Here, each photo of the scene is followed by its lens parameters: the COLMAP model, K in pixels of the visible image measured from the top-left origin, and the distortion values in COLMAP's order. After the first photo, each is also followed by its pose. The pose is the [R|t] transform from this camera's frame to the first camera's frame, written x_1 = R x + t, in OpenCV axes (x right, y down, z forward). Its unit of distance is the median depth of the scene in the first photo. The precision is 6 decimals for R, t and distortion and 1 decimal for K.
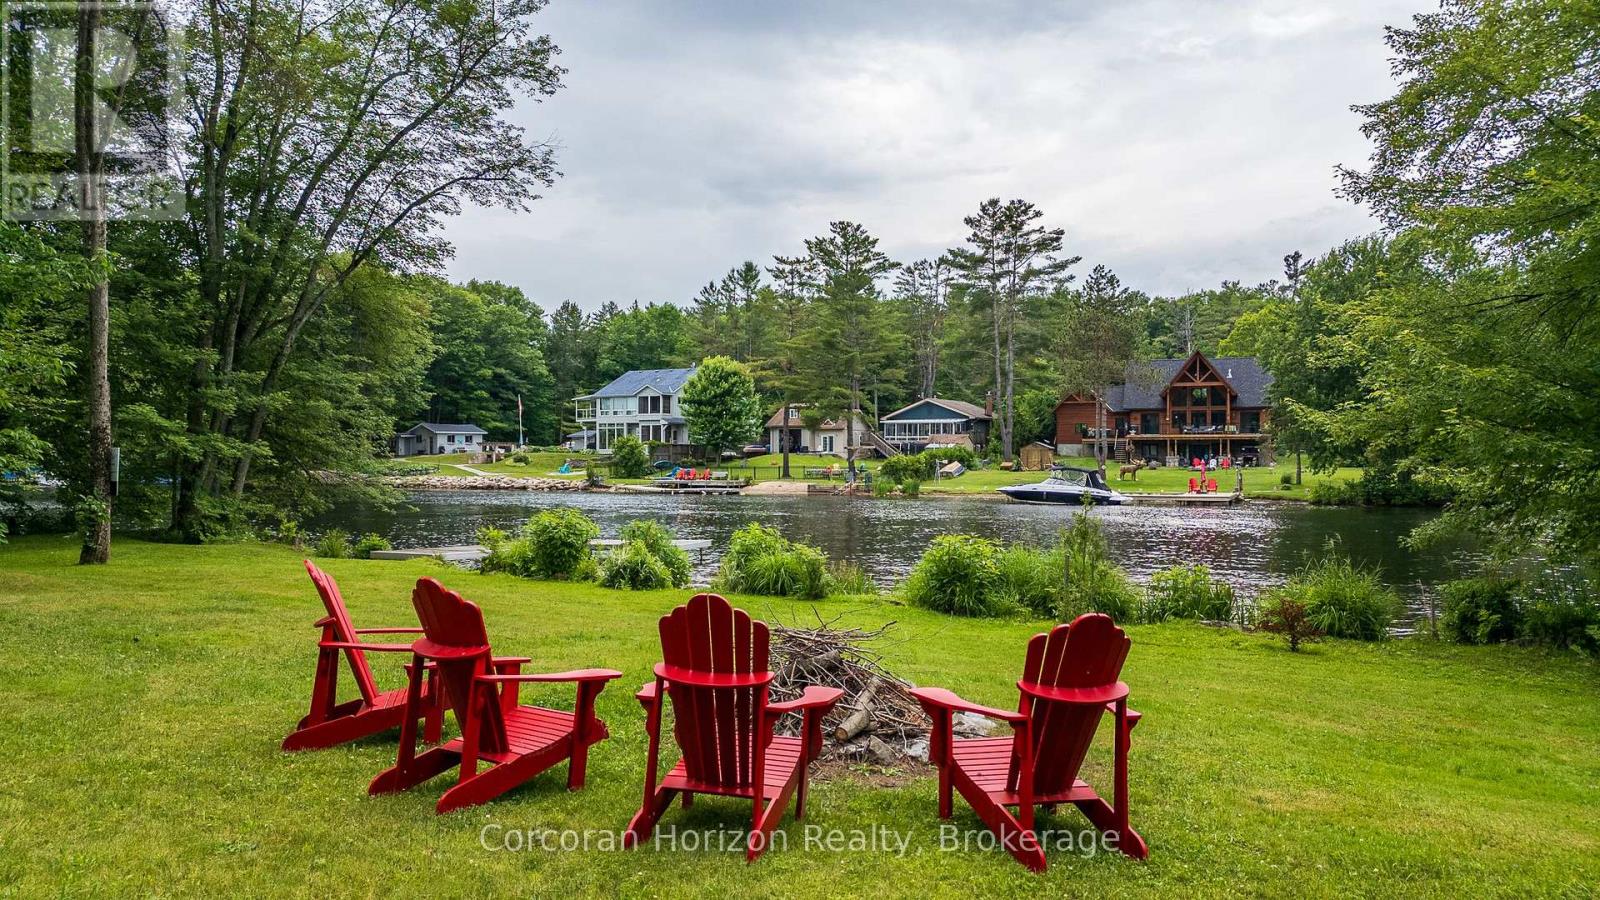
lens RADIAL K [[1117.3, 0, 789.8], [0, 1117.3, 456.5], [0, 0, 1]] dist [0.061827, -0.056168]
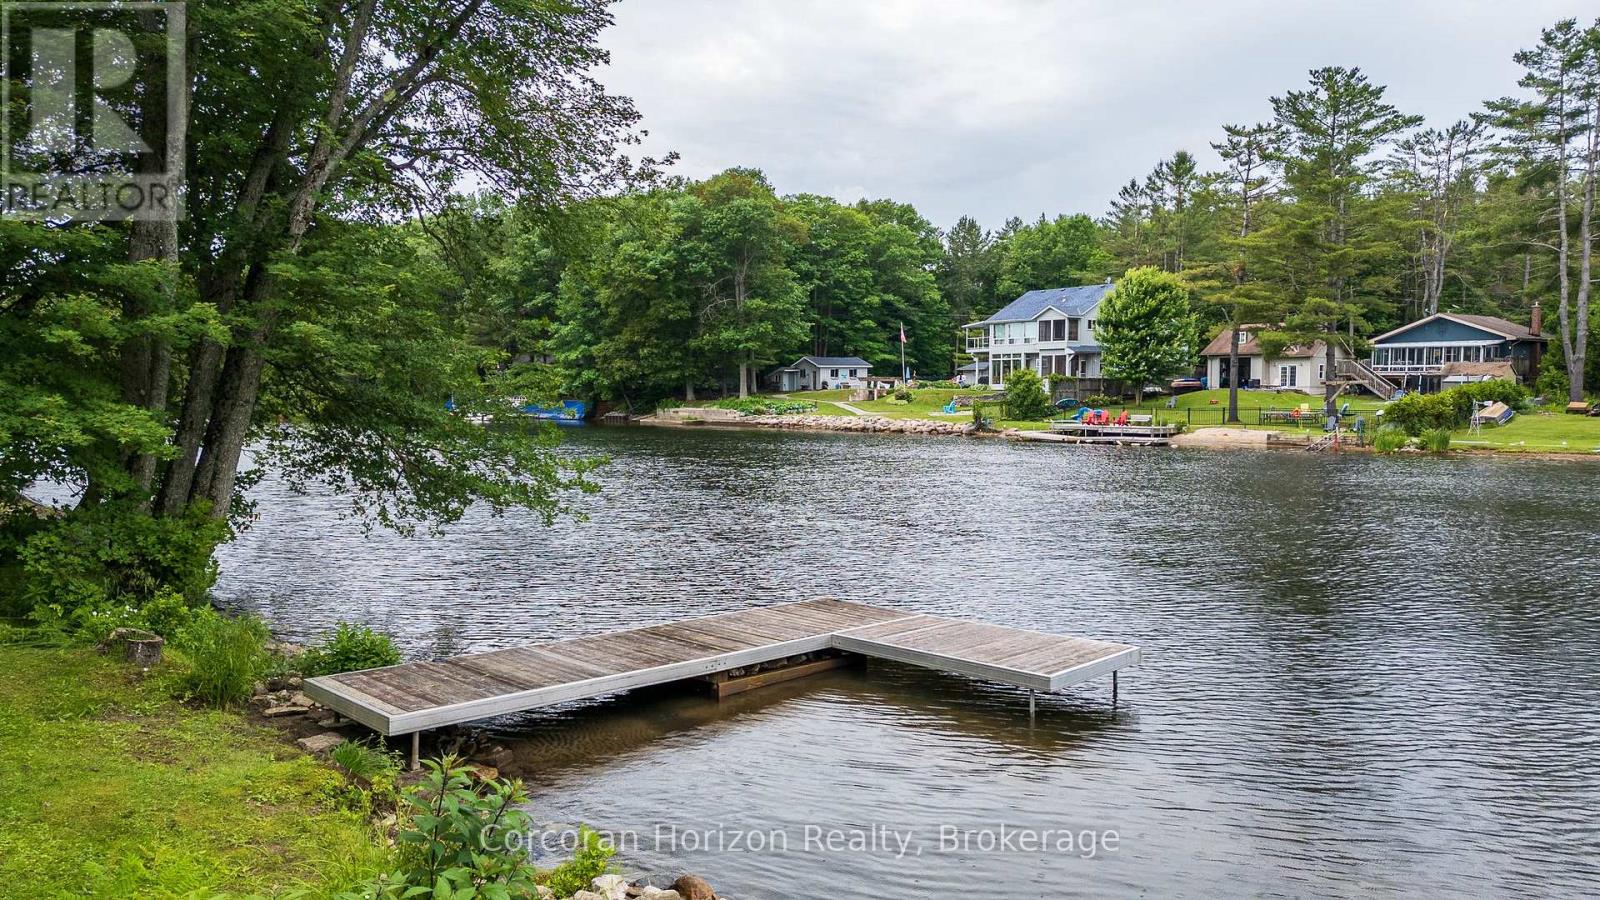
lens RADIAL K [[1117.3, 0, 790.7], [0, 1117.3, 452.8], [0, 0, 1]] dist [0.061827, -0.056168]
pose [[0.935517, 0.019070, -0.352766, -0.012831], [0.001925, 0.998252, 0.059071, -0.005675], [0.353276, -0.055941, 0.933845, 0.160301]]
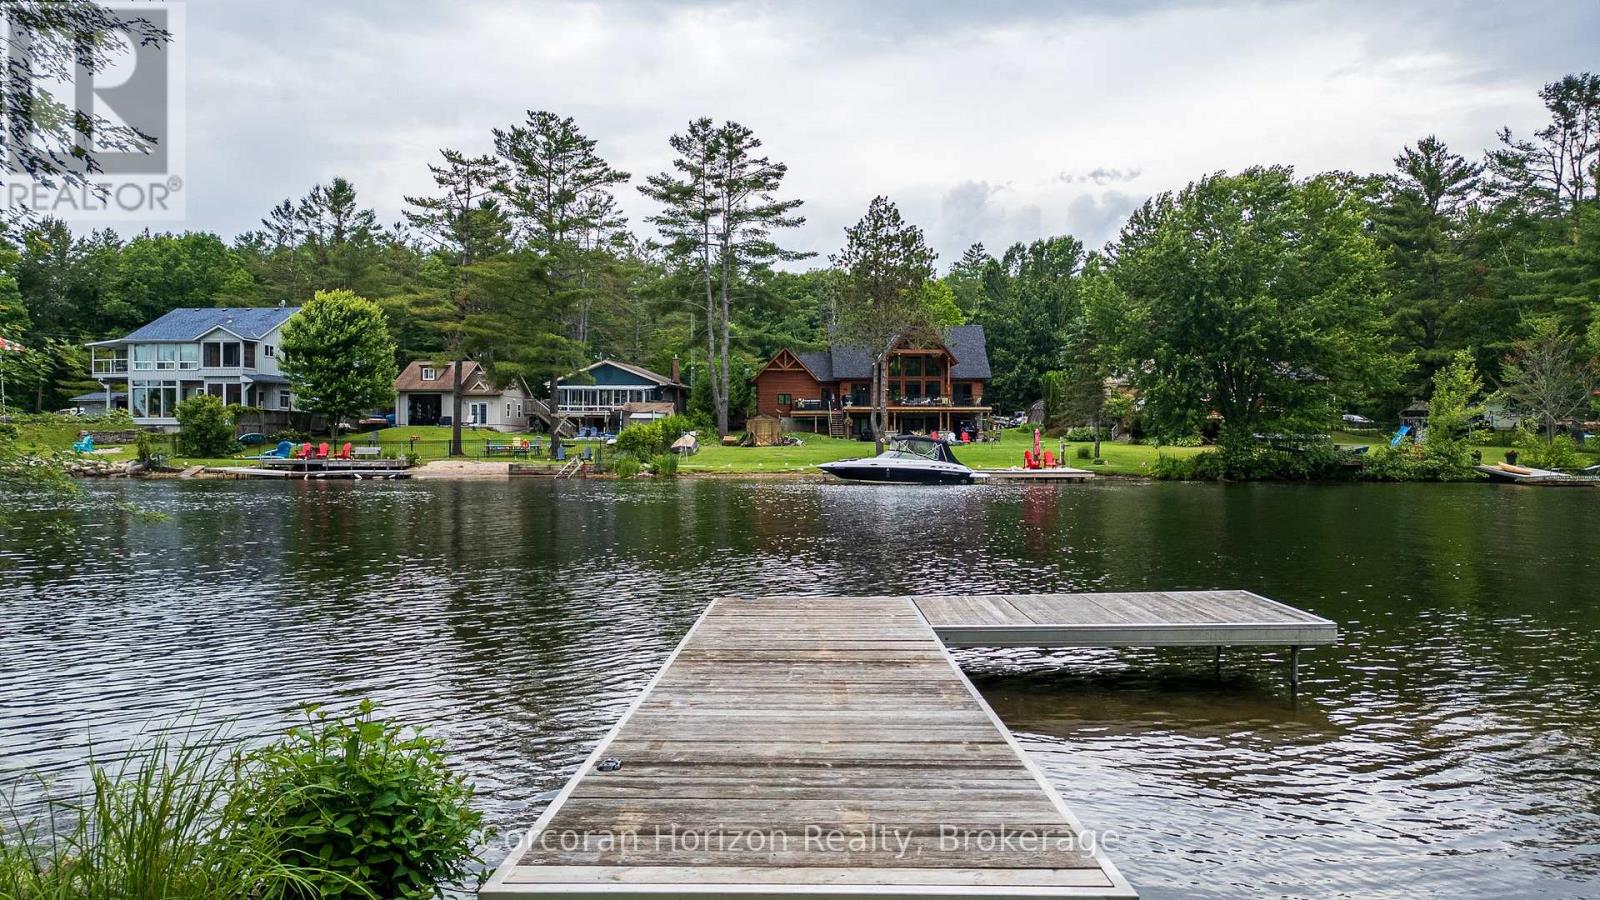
lens RADIAL K [[1117.3, 0, 812.0], [0, 1117.3, 456.0], [0, 0, 1]] dist [0.061827, -0.056168]
pose [[0.908569, -0.004061, 0.417715, -0.092025], [-0.001552, 0.999913, 0.013097, 0.008325], [-0.417732, -0.012548, 0.908484, 0.207936]]
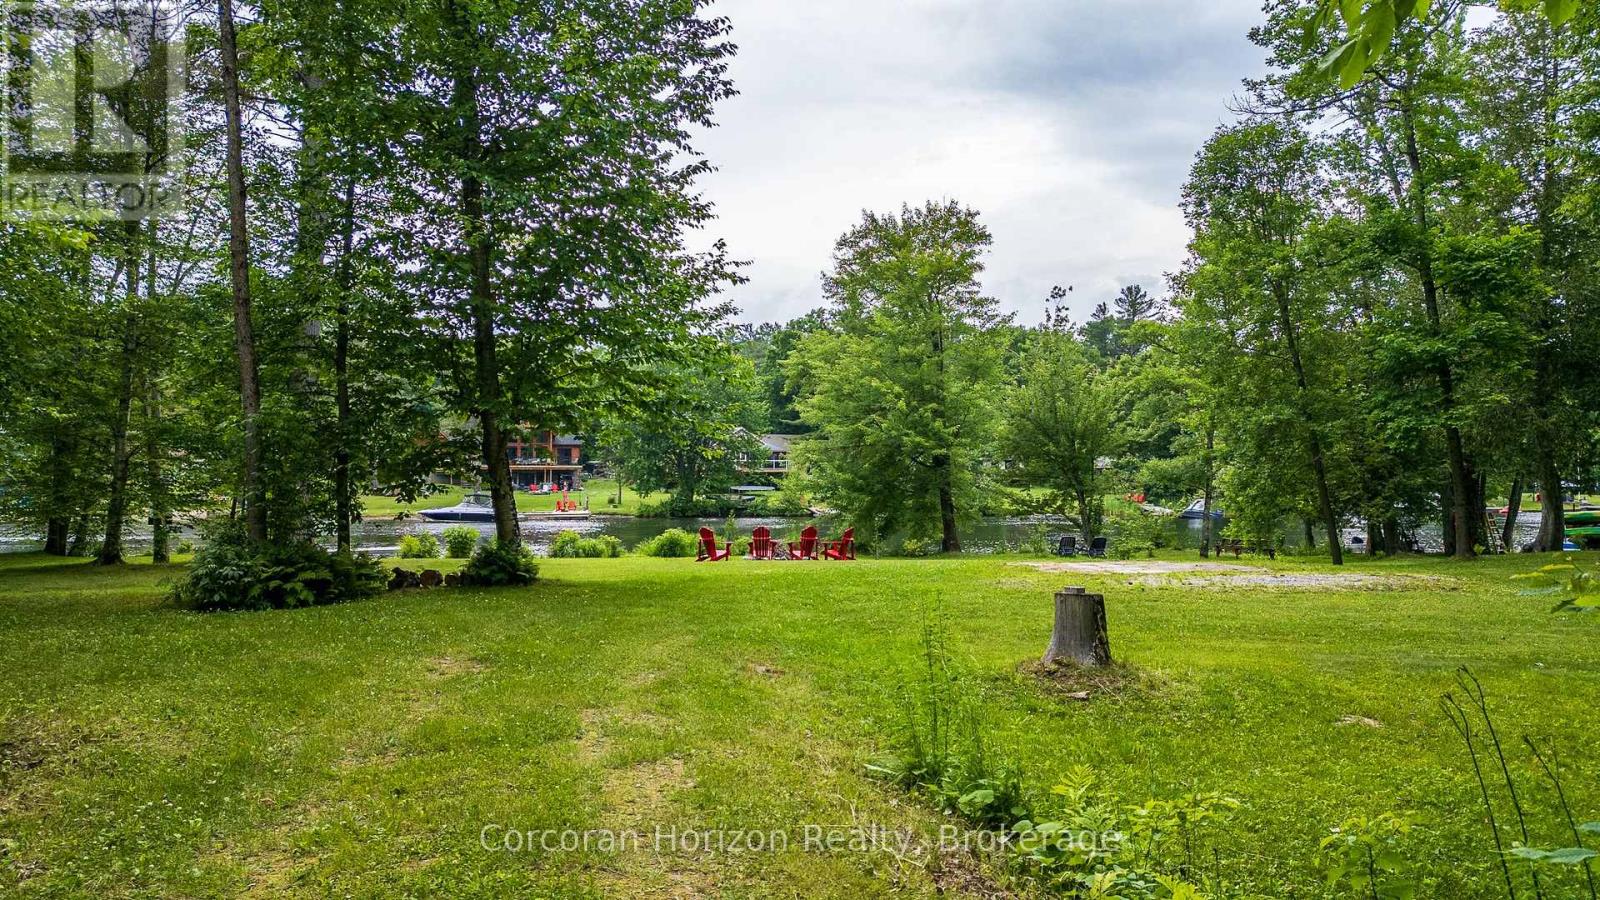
lens RADIAL K [[1117.3, 0, 796.8], [0, 1117.3, 451.0], [0, 0, 1]] dist [0.061827, -0.056168]
pose [[0.785041, 0.012963, 0.619308, -0.178994], [0.000675, 0.999763, -0.021782, -0.007976], [-0.619443, 0.017518, 0.784846, -0.176808]]
